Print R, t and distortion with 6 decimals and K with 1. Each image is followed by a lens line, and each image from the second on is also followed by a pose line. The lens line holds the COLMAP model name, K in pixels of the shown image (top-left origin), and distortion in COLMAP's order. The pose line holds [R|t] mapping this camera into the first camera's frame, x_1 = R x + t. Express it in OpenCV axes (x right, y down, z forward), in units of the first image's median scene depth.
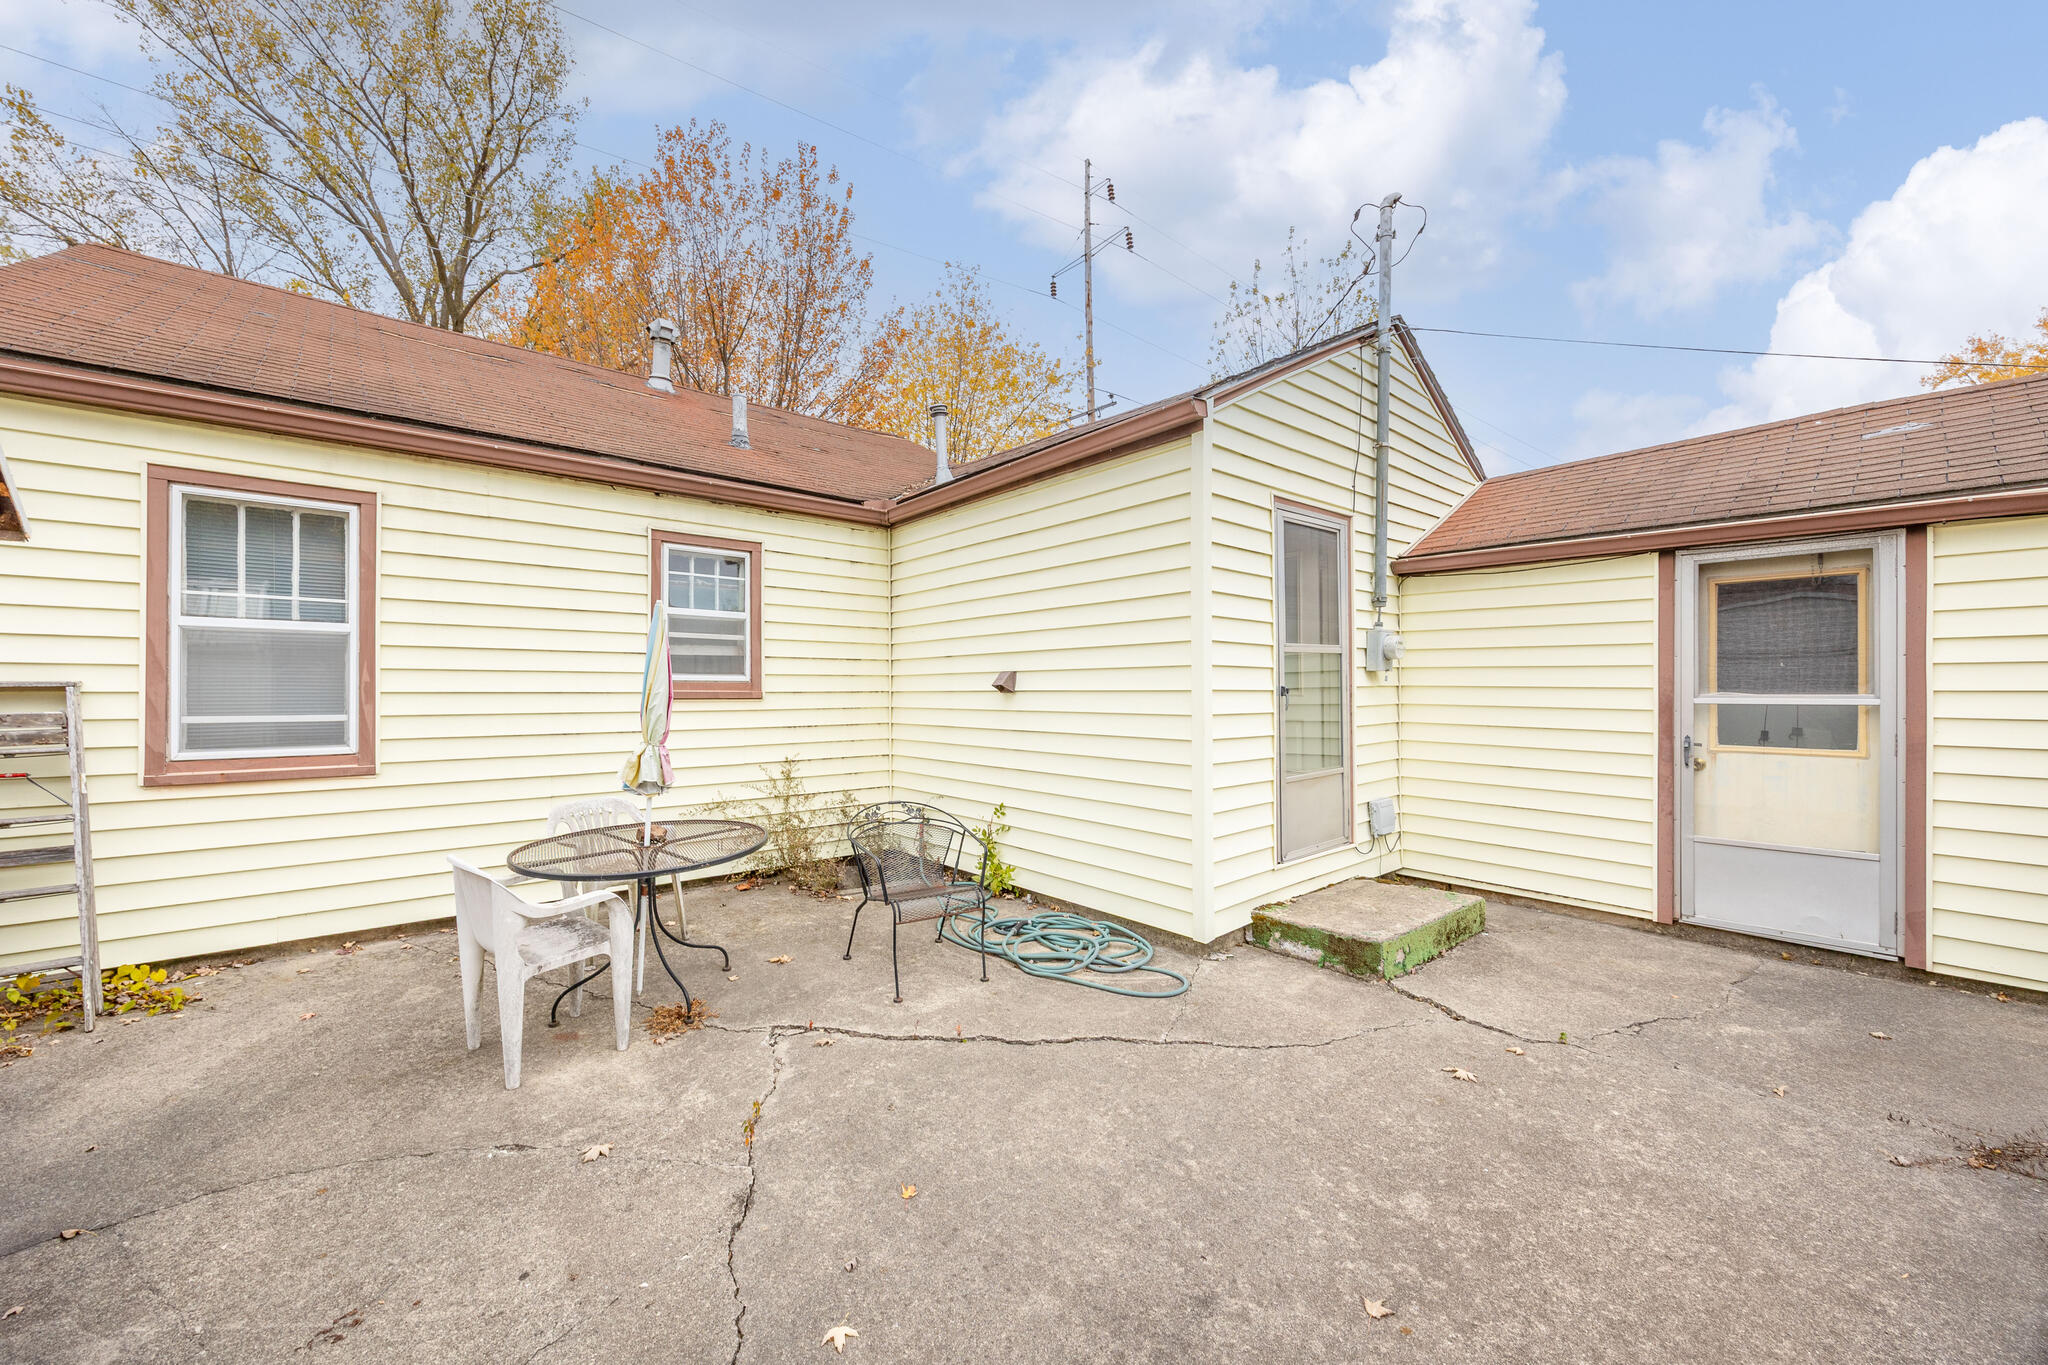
lens RADIAL K [[788.4, 0, 1015.5], [0, 788.4, 685.4], [0, 0, 1]] dist [-0.002929, -0.000143]
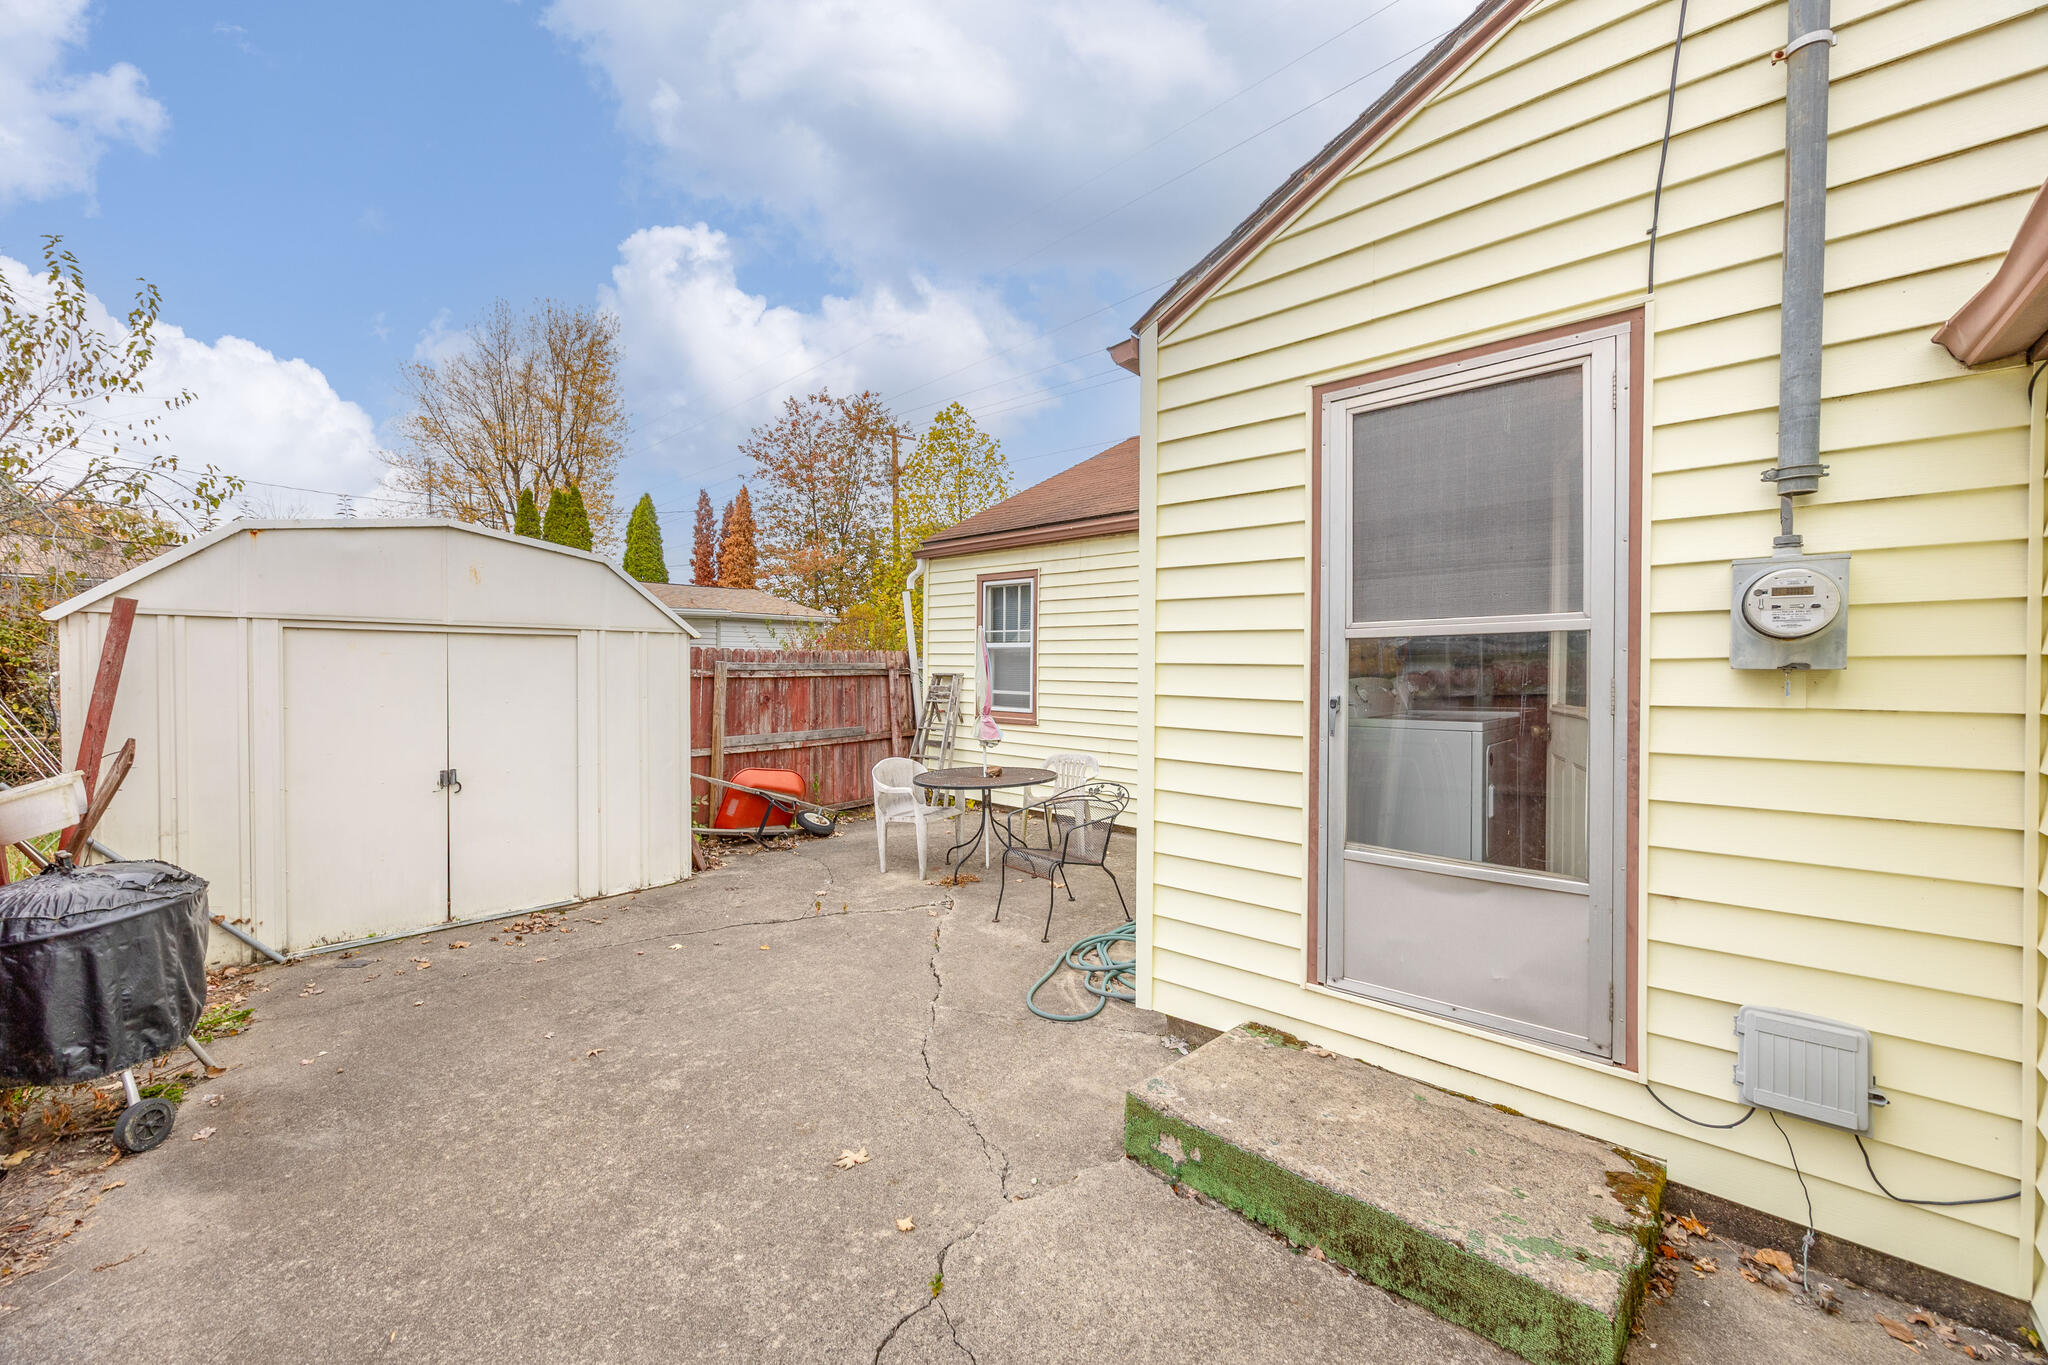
lens RADIAL K [[788.4, 0, 1015.5], [0, 788.4, 685.4], [0, 0, 1]] dist [-0.002929, -0.000143]
pose [[0.113564, 0.023380, -0.993256, 1.008379], [-0.005805, 0.999722, 0.022868, -0.020623], [0.993514, 0.003169, 0.113668, 0.771200]]
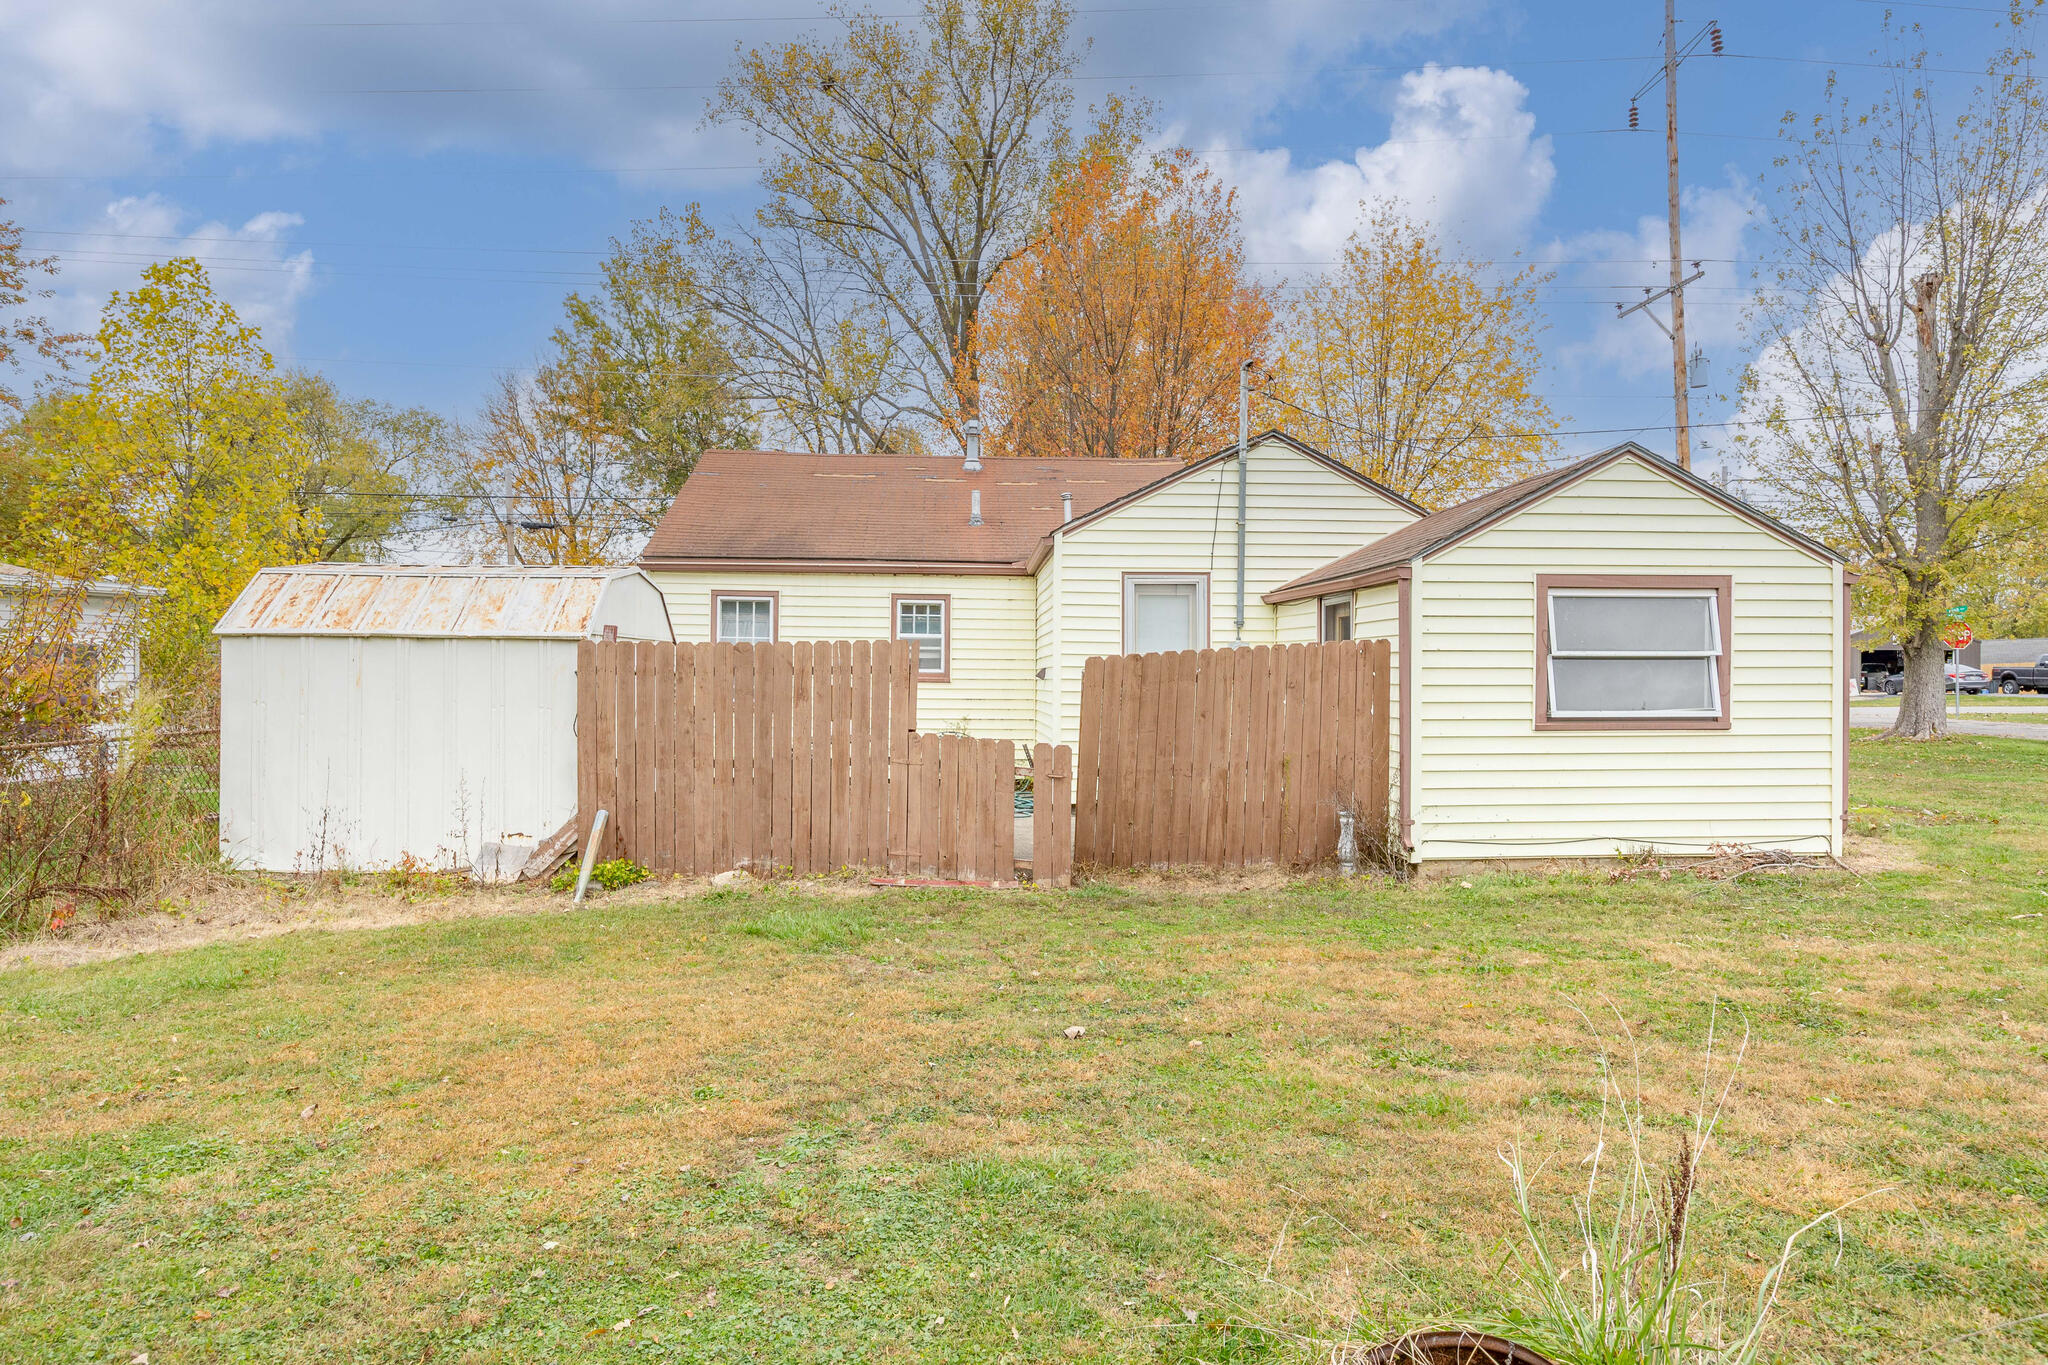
lens RADIAL K [[1216.5, 0, 1023.5], [0, 1216.5, 668.0], [0, 0, 1]] dist [-0.000709, -0.000964]
pose [[0.799942, 0.005035, -0.600056, 1.993447], [-0.007660, 0.999969, -0.001820, -0.016460], [0.600029, 0.006053, 0.799956, -1.493538]]
